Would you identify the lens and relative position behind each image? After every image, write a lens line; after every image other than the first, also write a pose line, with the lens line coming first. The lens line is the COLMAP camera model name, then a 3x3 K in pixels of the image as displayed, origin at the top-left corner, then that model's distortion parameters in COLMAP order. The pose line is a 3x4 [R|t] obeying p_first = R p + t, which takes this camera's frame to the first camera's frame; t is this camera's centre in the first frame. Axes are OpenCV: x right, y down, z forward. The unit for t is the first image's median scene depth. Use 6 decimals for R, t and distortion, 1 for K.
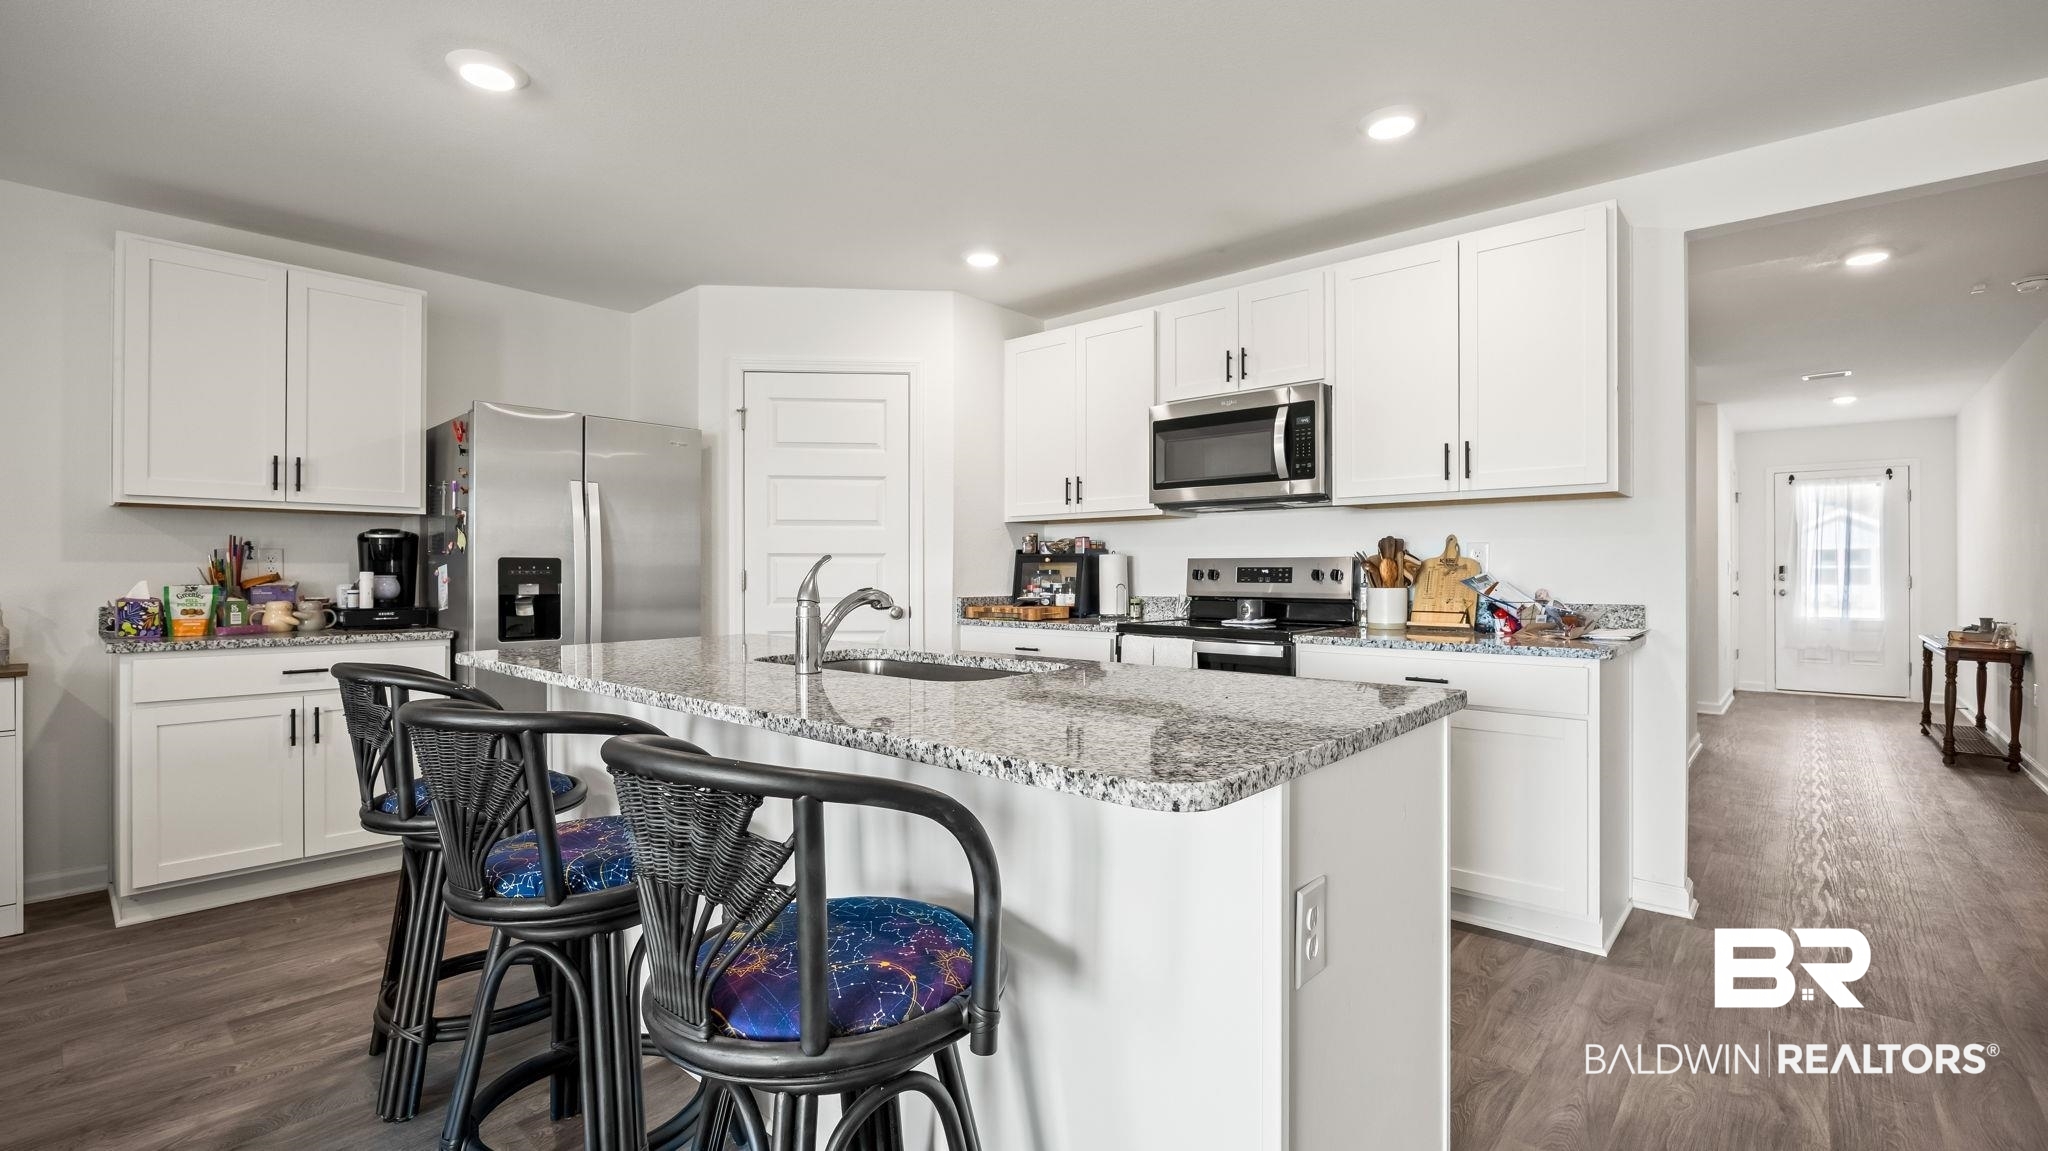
lens RADIAL K [[901.3, 0, 1020.5], [0, 901.3, 562.0], [0, 0, 1]] dist [-0.010149, -0.000295]
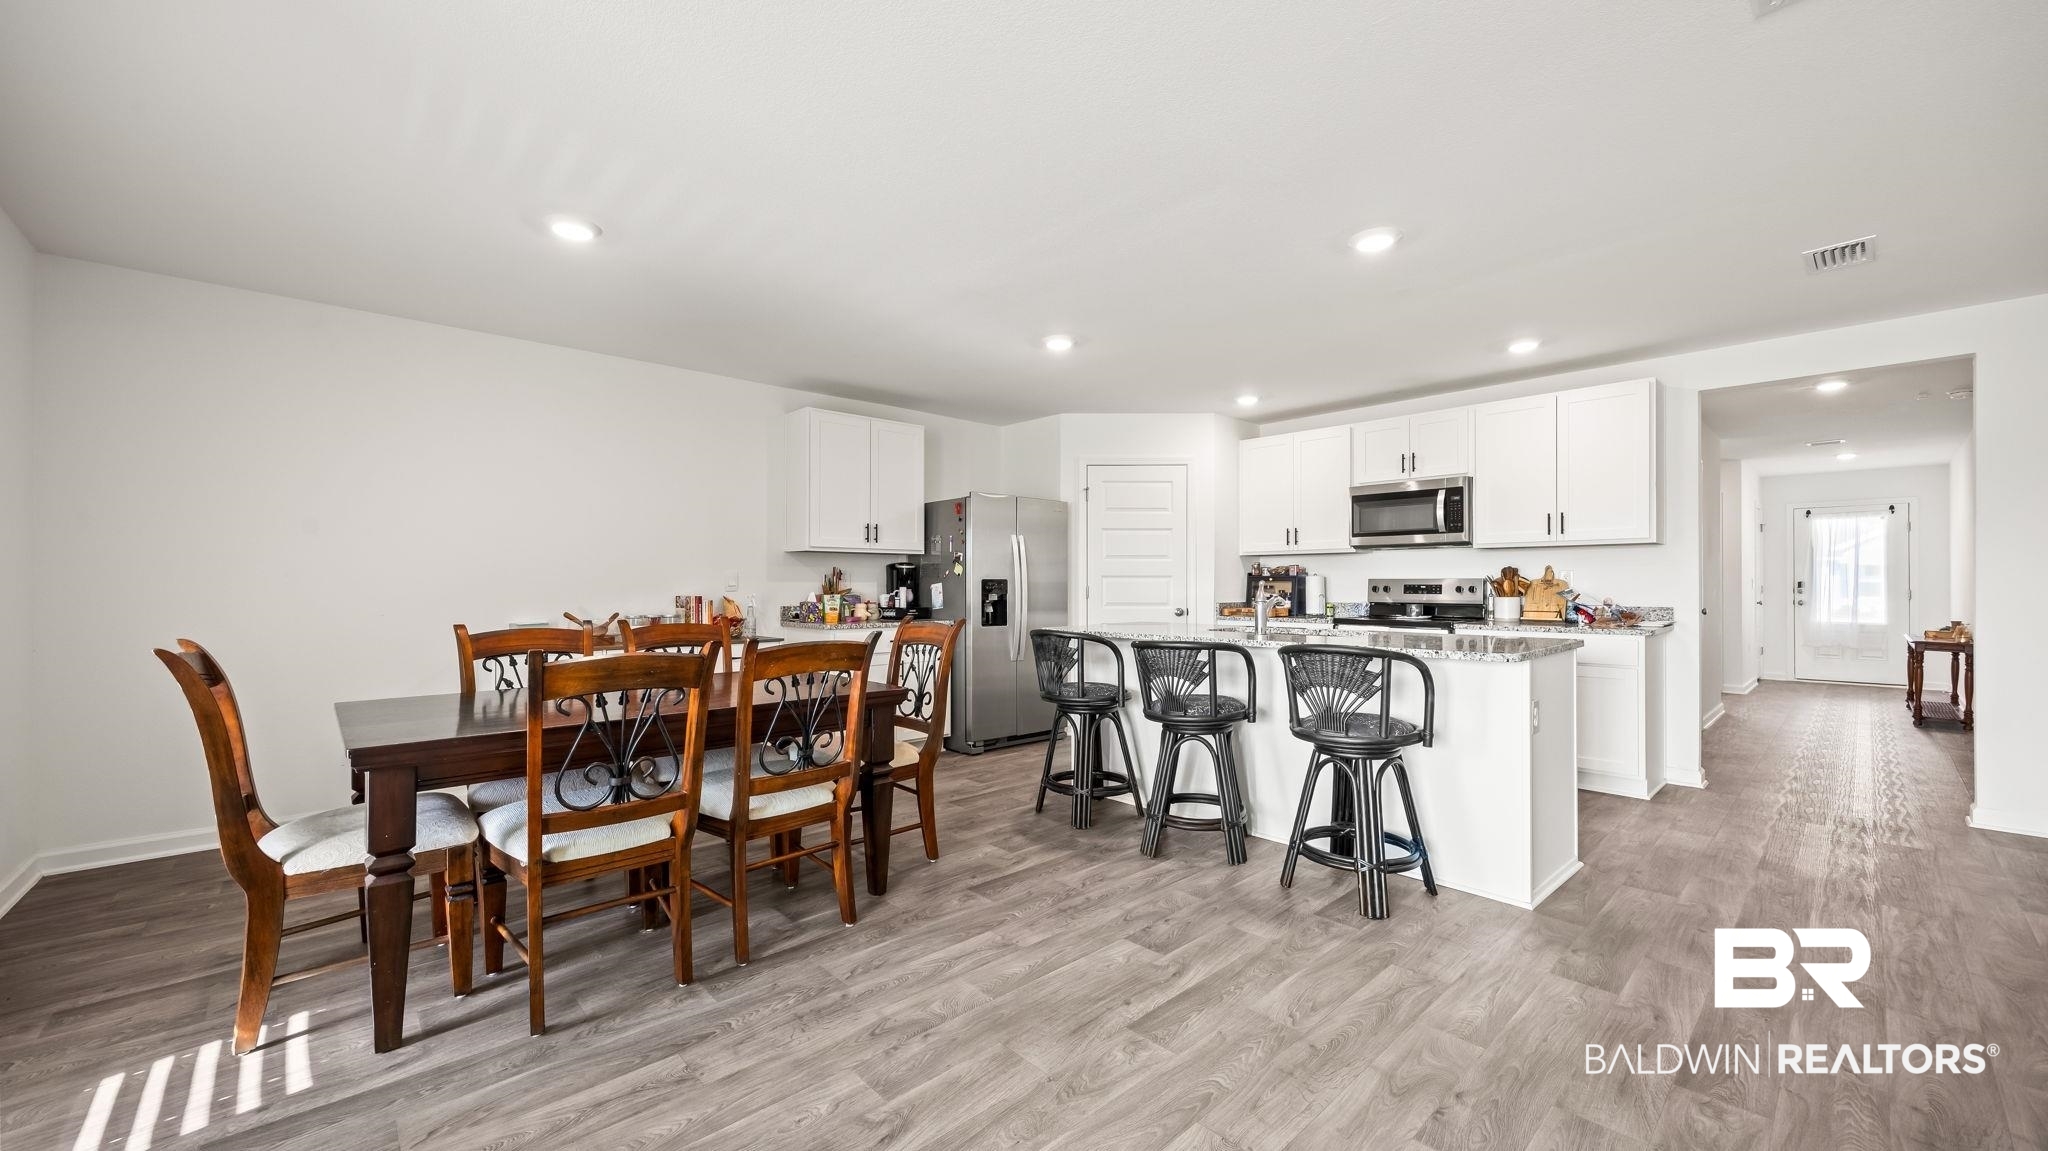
lens RADIAL K [[785.7, 0, 1021.7], [0, 785.7, 575.0], [0, 0, 1]] dist [-0.000111, 0.000021]
pose [[0.995250, -0.000785, -0.097347, -0.335663], [0.000669, 0.999999, -0.001225, -0.010758], [0.097348, 0.001154, 0.995250, -0.520656]]
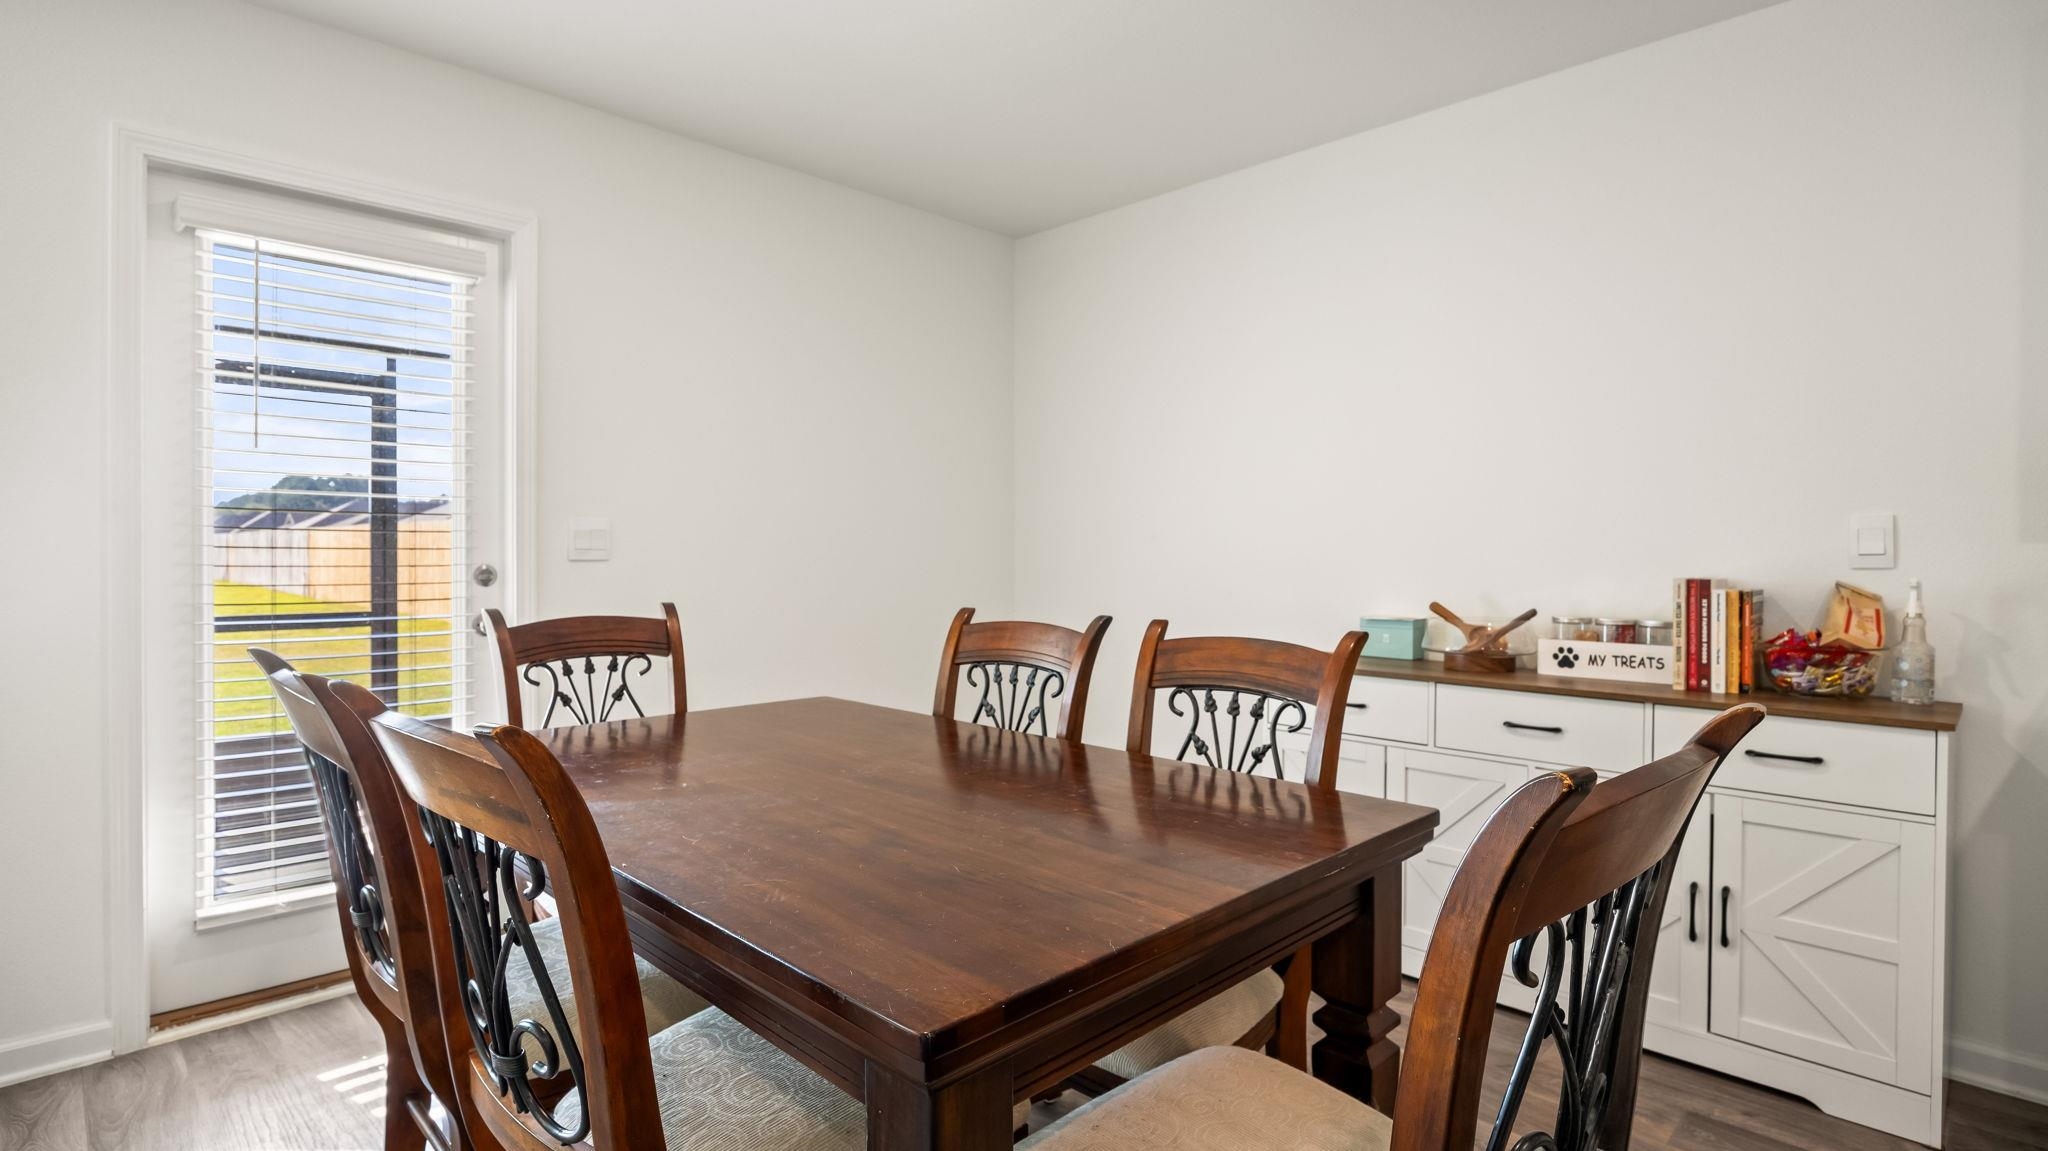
lens RADIAL K [[977.7, 0, 1024.0], [0, 977.7, 575.5], [0, 0, 1]] dist [-0.001362, 0.000014]
pose [[-0.054415, 0.024404, -0.998220, -0.325100], [0.005518, 0.999693, 0.024140, 0.001308], [0.998503, -0.004194, -0.054533, 0.311650]]
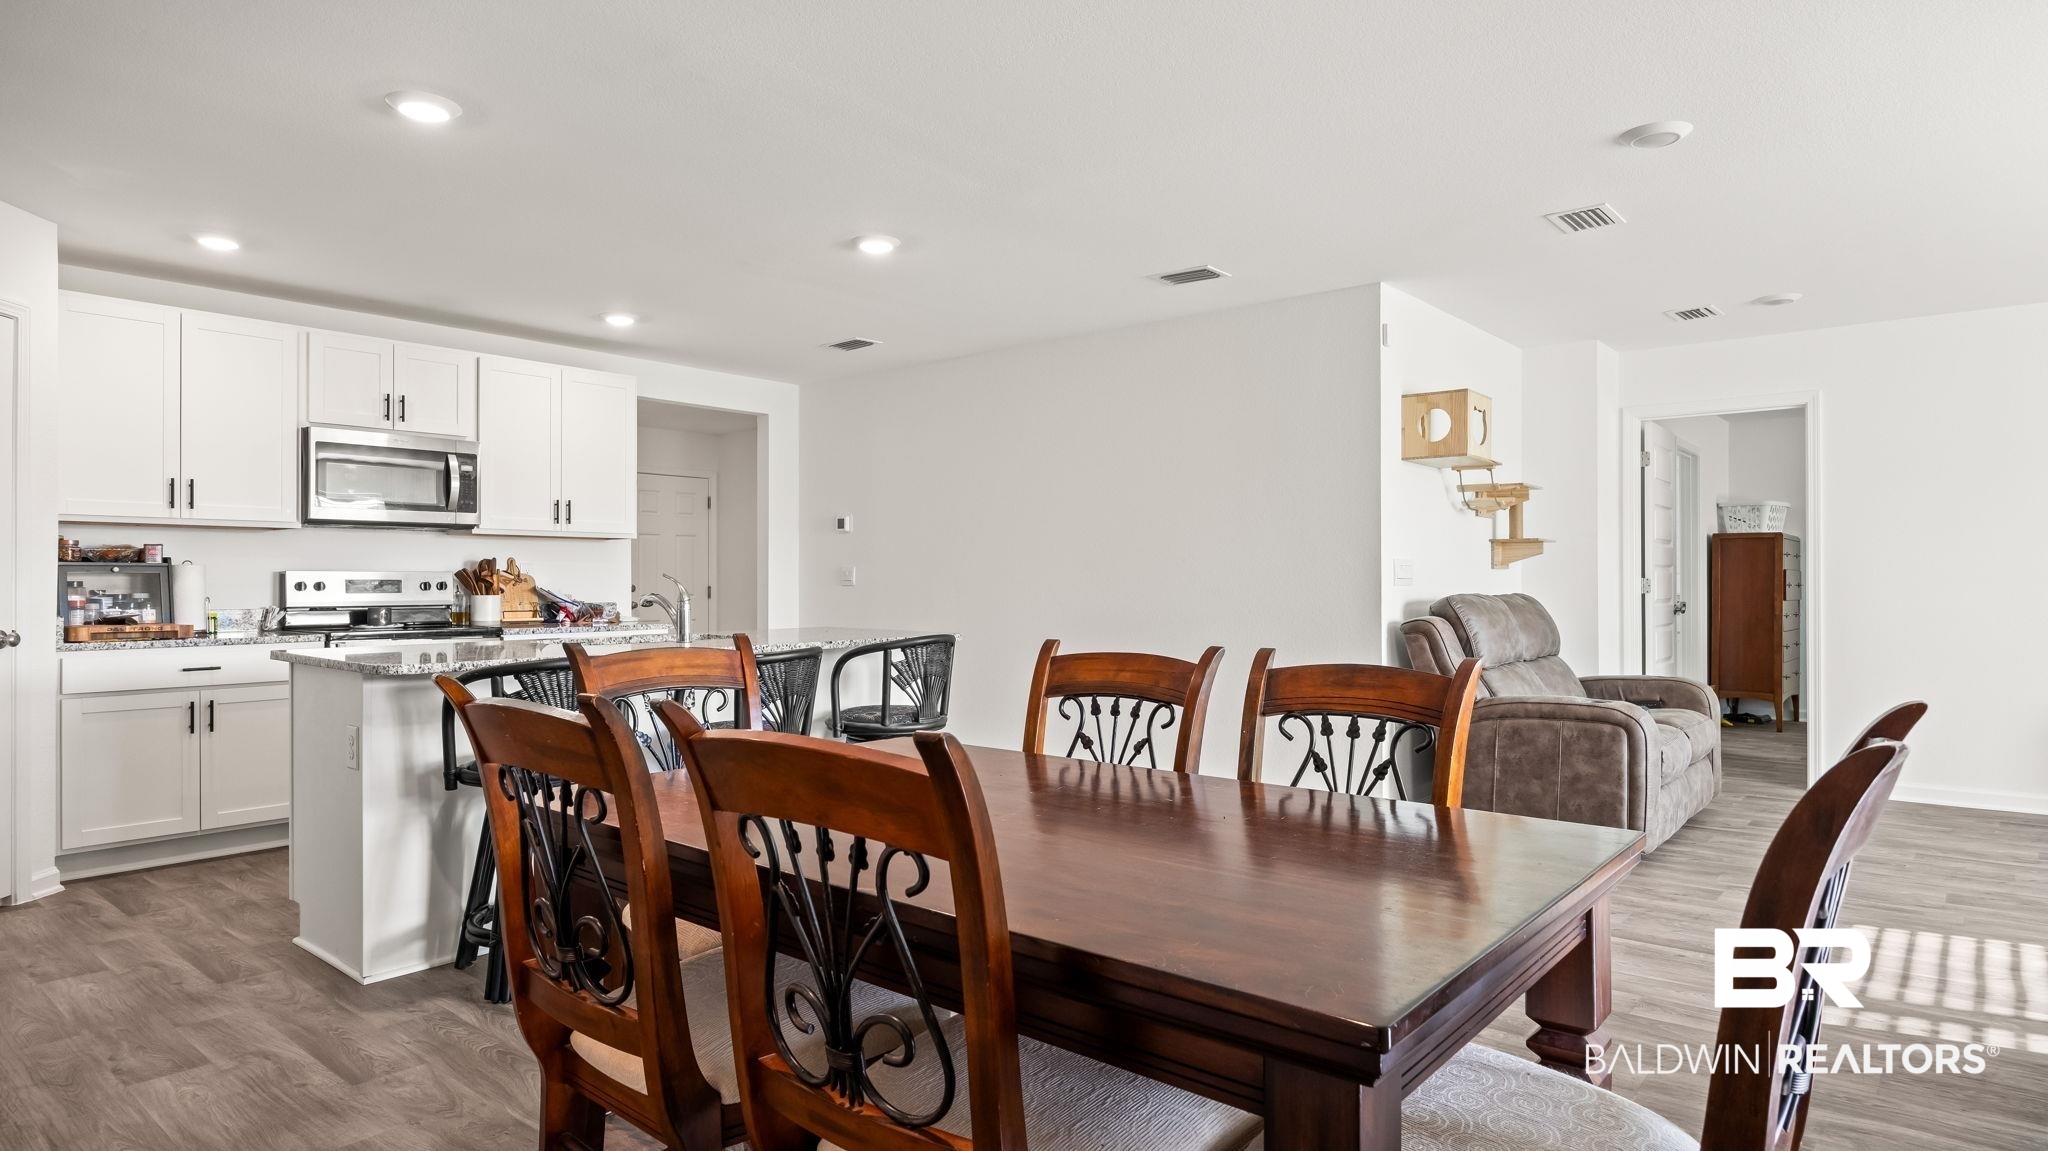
lens RADIAL K [[1124.7, 0, 1020.8], [0, 1124.7, 612.4], [0, 0, 1]] dist [0.002951, 0.001451]
pose [[-0.030497, -0.028968, 0.999115, -1.290181], [-0.011617, 0.999523, 0.028625, -0.003220], [-0.999467, -0.010734, -0.030819, 0.229236]]
